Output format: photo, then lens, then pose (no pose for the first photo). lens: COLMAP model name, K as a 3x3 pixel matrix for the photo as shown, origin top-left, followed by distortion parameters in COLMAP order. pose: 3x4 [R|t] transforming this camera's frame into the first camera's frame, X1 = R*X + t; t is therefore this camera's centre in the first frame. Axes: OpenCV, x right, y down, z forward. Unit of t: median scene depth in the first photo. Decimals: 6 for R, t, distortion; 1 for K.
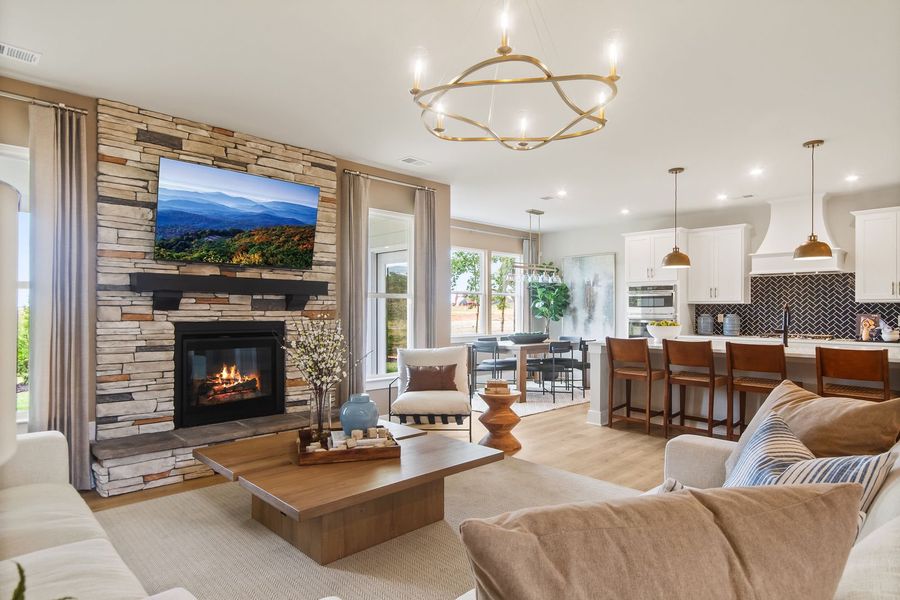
lens RADIAL K [[531.0, 0, 449.9], [0, 531.0, 304.1], [0, 0, 1]] dist [0.021681, -0.002558]
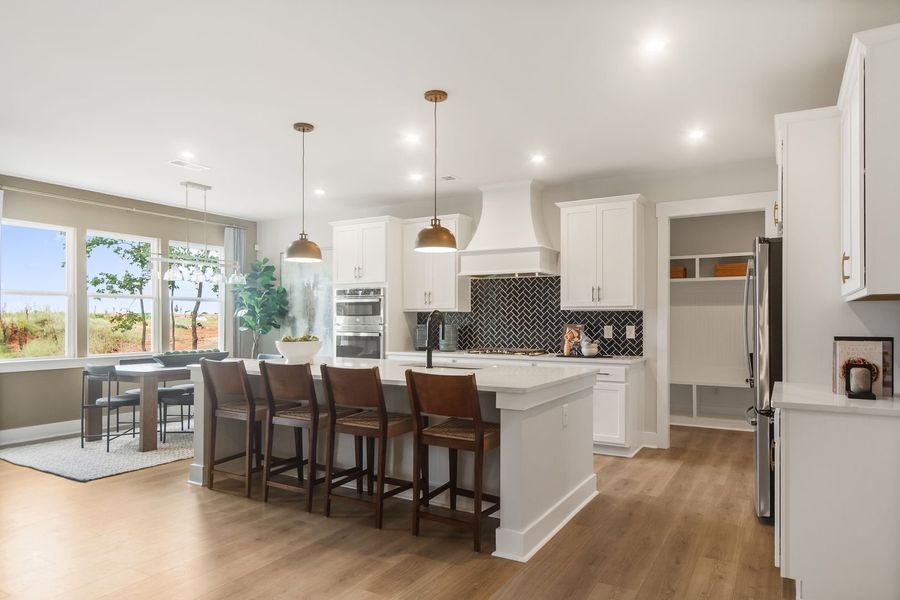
lens RADIAL K [[581.3, 0, 466.0], [0, 581.3, 316.7], [0, 0, 1]] dist [0.021981, 0.000079]
pose [[0.966660, -0.000466, 0.256063, 0.377664], [-0.001138, 0.999981, 0.006116, 0.001342], [-0.256061, -0.006204, 0.966641, 0.155166]]
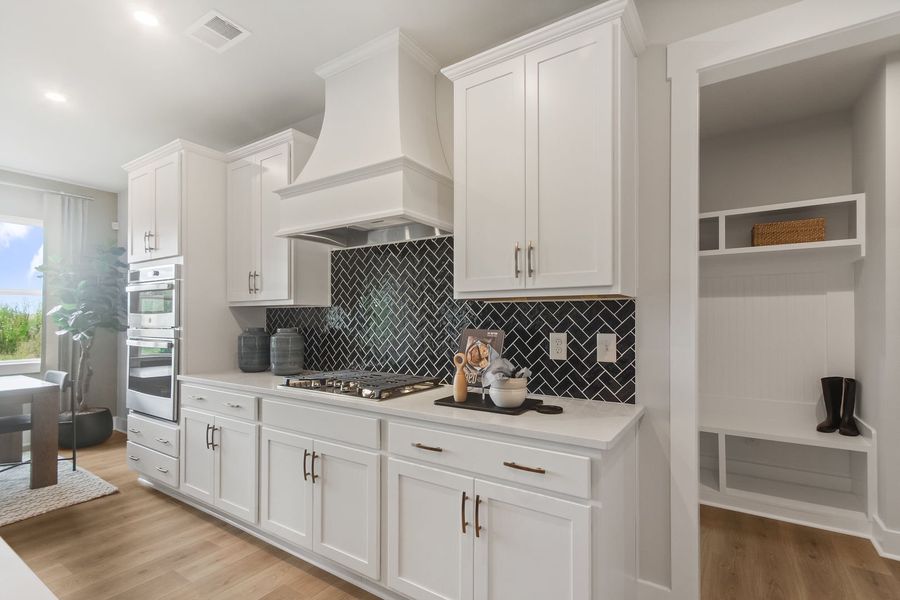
lens RADIAL K [[418.5, 0, 458.4], [0, 418.5, 314.7], [0, 0, 1]] dist [0.008229, -0.000259]
pose [[0.982489, -0.000366, 0.186318, 0.701908], [0.000004, 0.999998, 0.001943, 0.006952], [-0.186319, -0.001908, 0.982488, 0.698605]]
